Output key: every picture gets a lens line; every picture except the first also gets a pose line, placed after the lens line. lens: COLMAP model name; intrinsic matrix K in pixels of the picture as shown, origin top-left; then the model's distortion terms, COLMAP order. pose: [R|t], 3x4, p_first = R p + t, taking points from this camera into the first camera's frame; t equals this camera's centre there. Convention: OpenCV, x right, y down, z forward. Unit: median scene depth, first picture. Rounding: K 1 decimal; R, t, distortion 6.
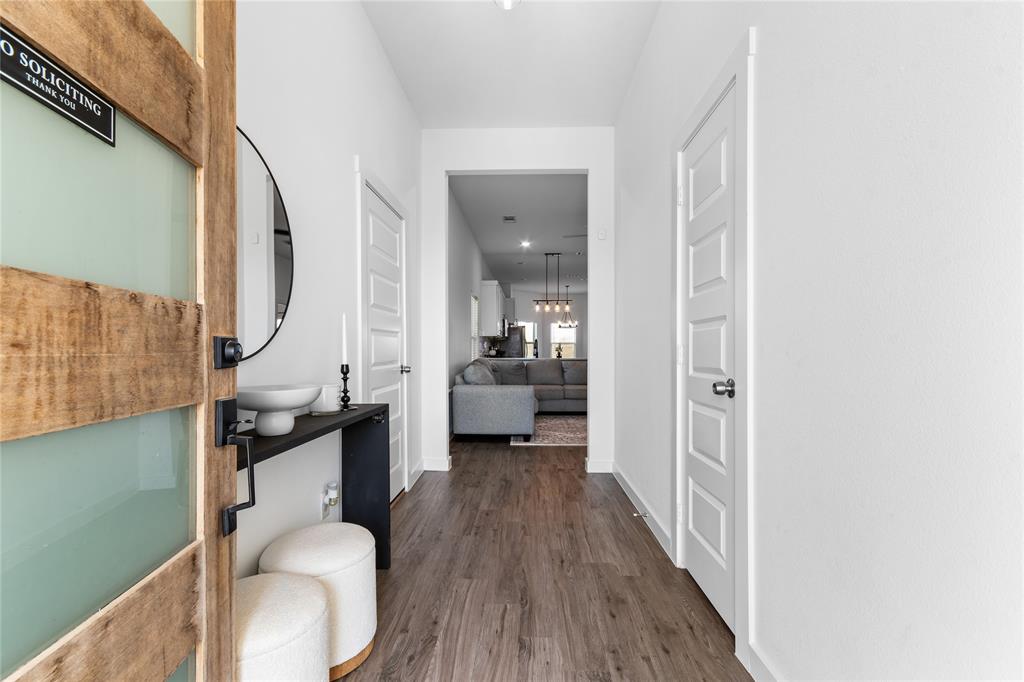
lens RADIAL K [[451.3, 0, 512.4], [0, 451.3, 348.1], [0, 0, 1]] dist [0.008329, -0.001311]
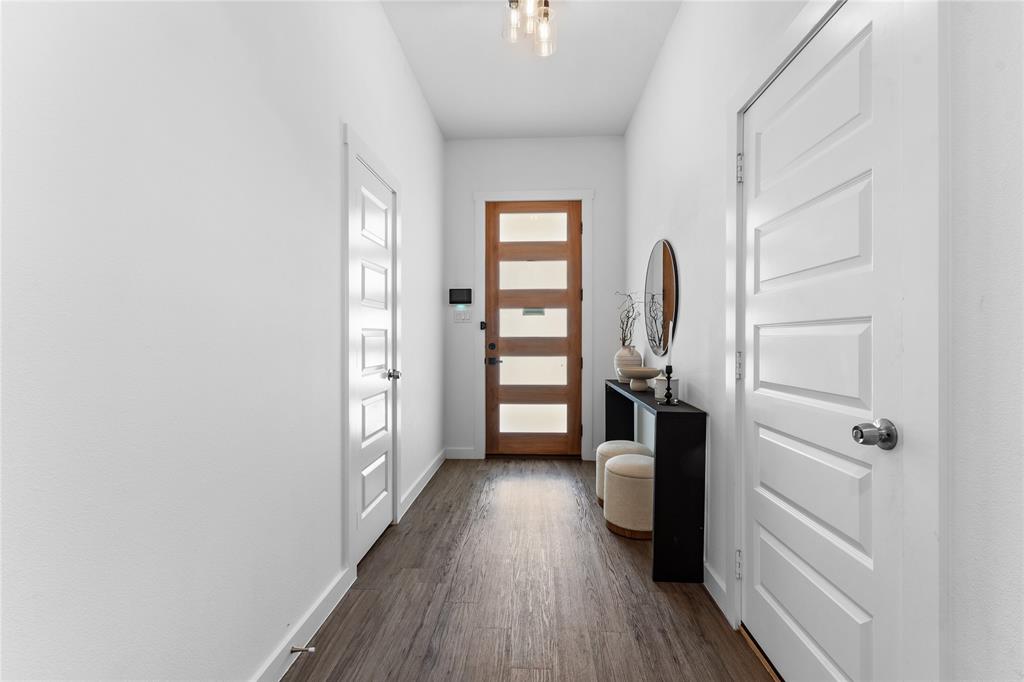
lens RADIAL K [[451.3, 0, 509.1], [0, 451.3, 336.2], [0, 0, 1]] dist [0.008329, -0.001311]
pose [[-0.999640, 0.003186, 0.026624, 0.007566], [0.003112, 0.999991, -0.002840, -0.031251], [-0.026633, -0.002756, -0.999641, 1.951135]]
